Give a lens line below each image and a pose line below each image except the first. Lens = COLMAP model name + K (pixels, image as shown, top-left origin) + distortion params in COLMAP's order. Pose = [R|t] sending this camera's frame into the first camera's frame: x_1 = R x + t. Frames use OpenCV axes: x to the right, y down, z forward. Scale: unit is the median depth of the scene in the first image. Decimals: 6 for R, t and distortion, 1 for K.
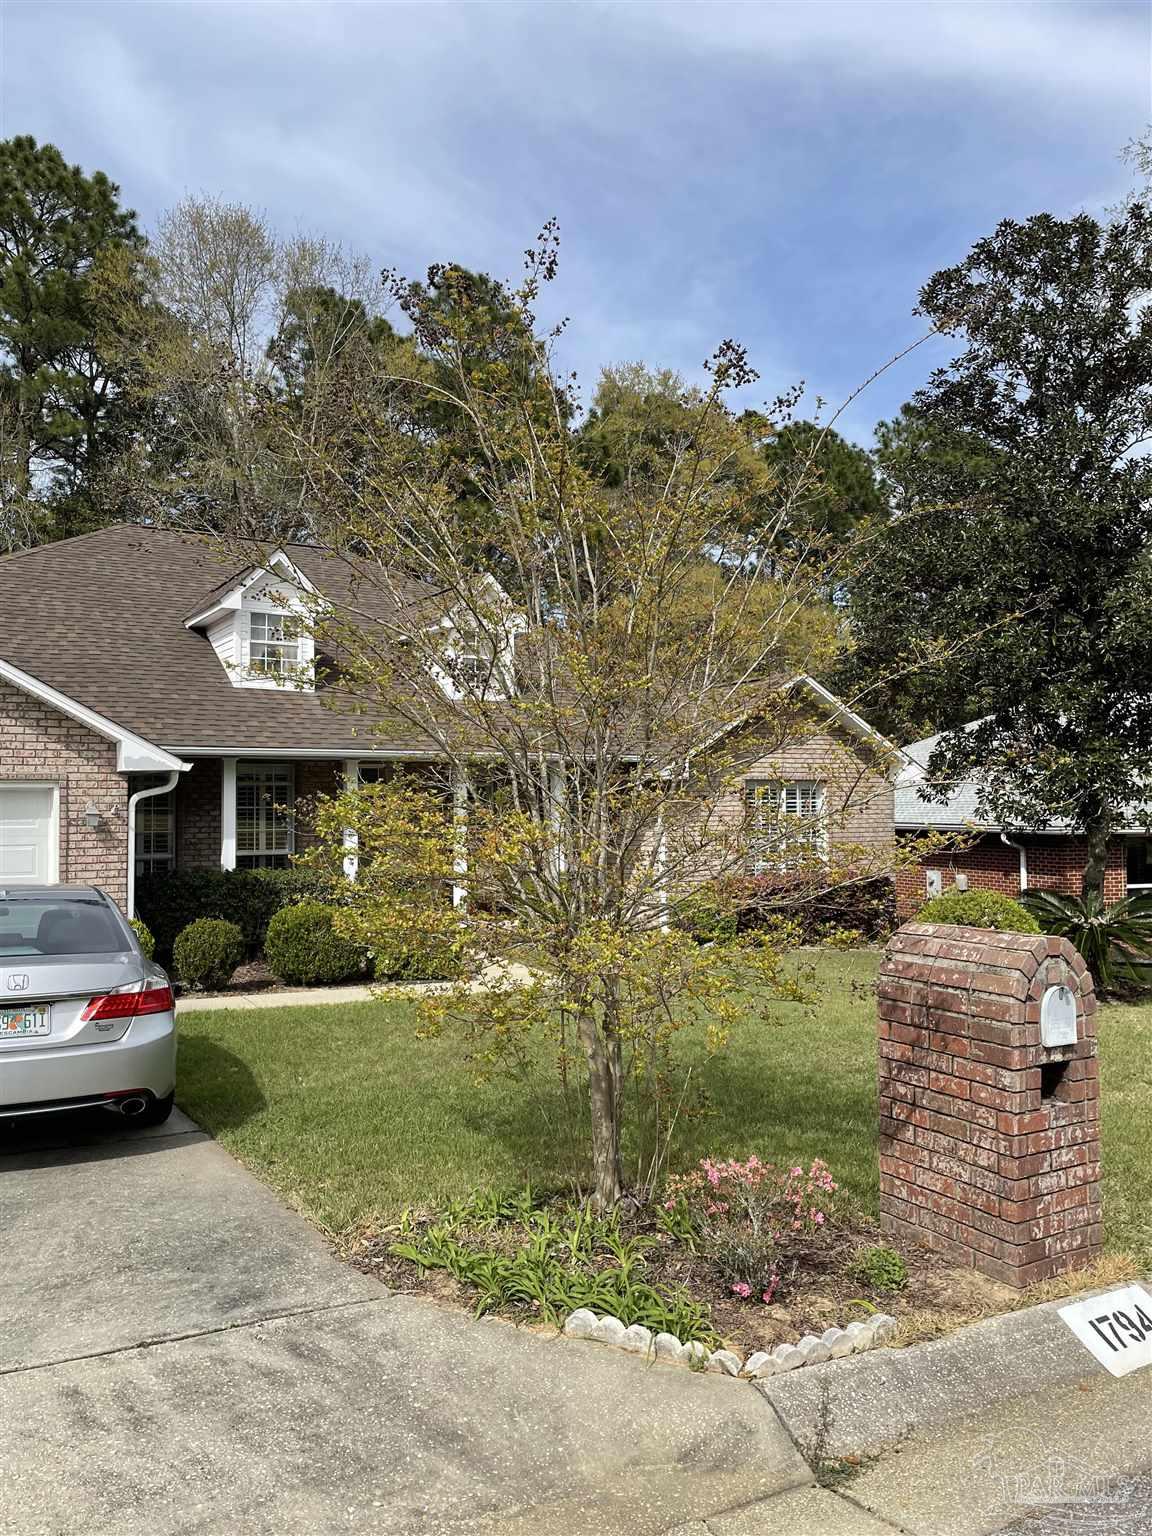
lens RADIAL K [[1164.9, 0, 577.3], [0, 1164.9, 773.7], [0, 0, 1]] dist [0.071222, -0.090579]
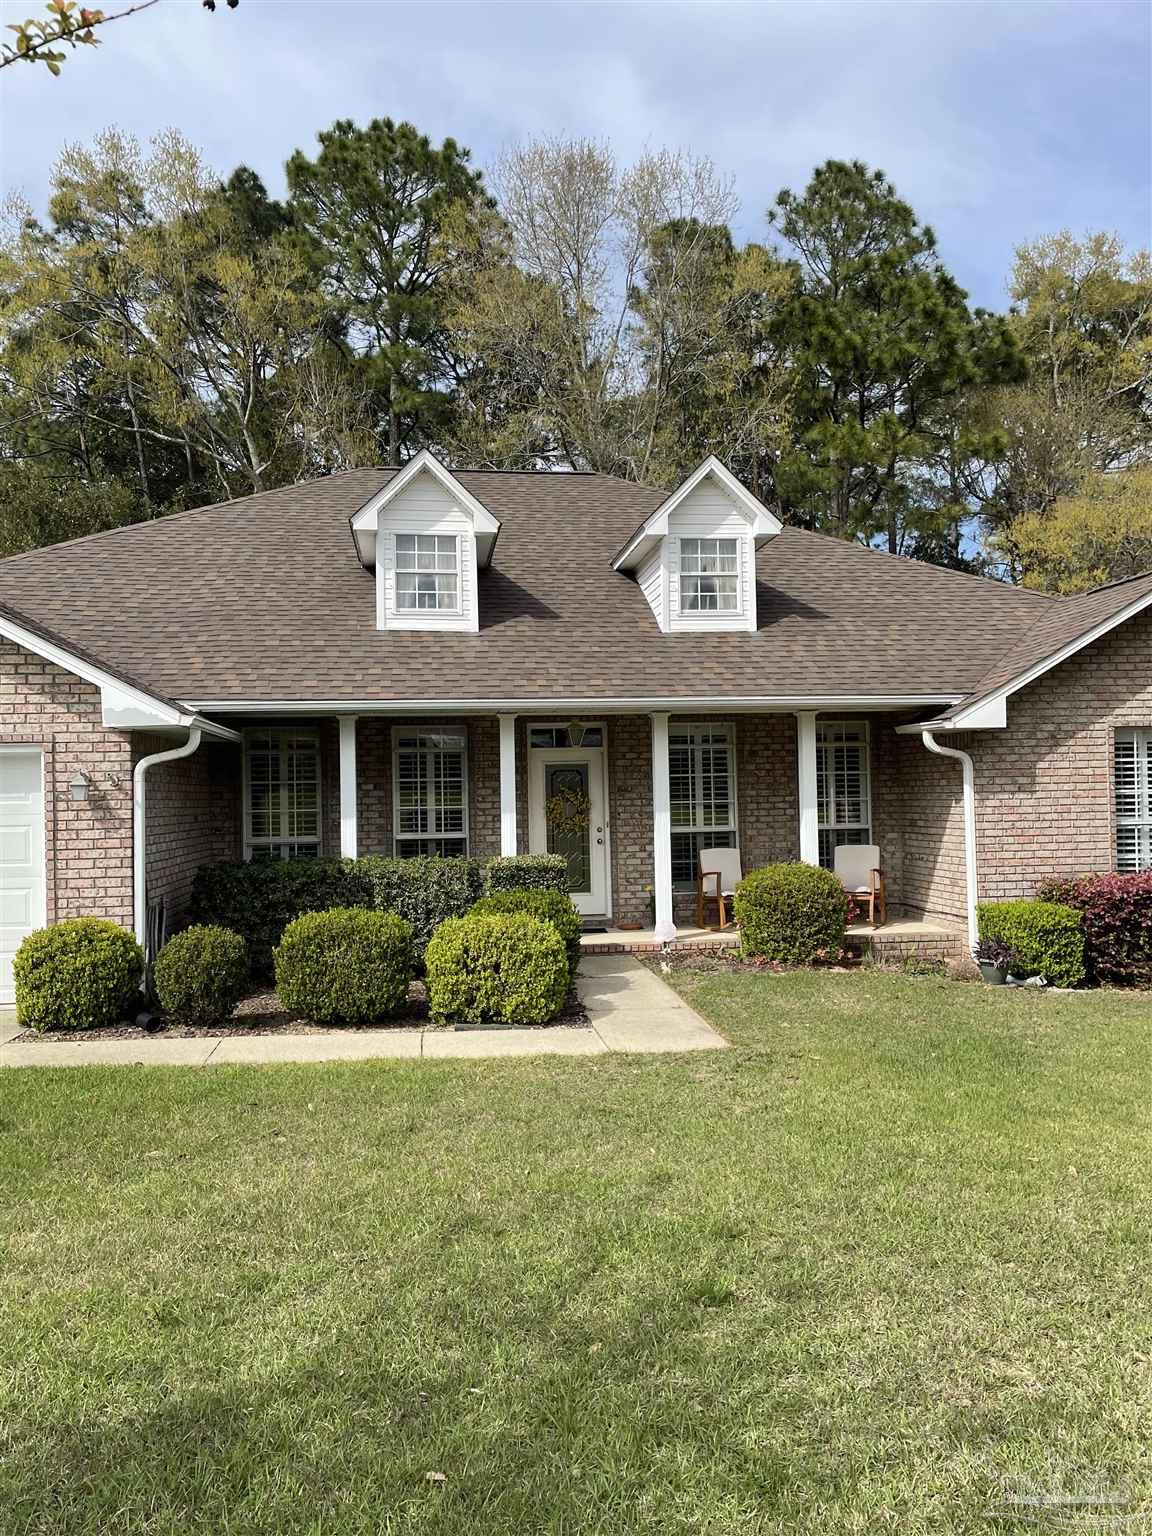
lens RADIAL K [[1164.9, 0, 573.6], [0, 1164.9, 774.0], [0, 0, 1]] dist [0.071222, -0.090579]
pose [[0.922041, -0.018782, -0.386636, 0.178088], [0.024151, 0.999667, 0.009034, 0.027026], [0.386338, -0.017667, 0.922188, 0.405005]]
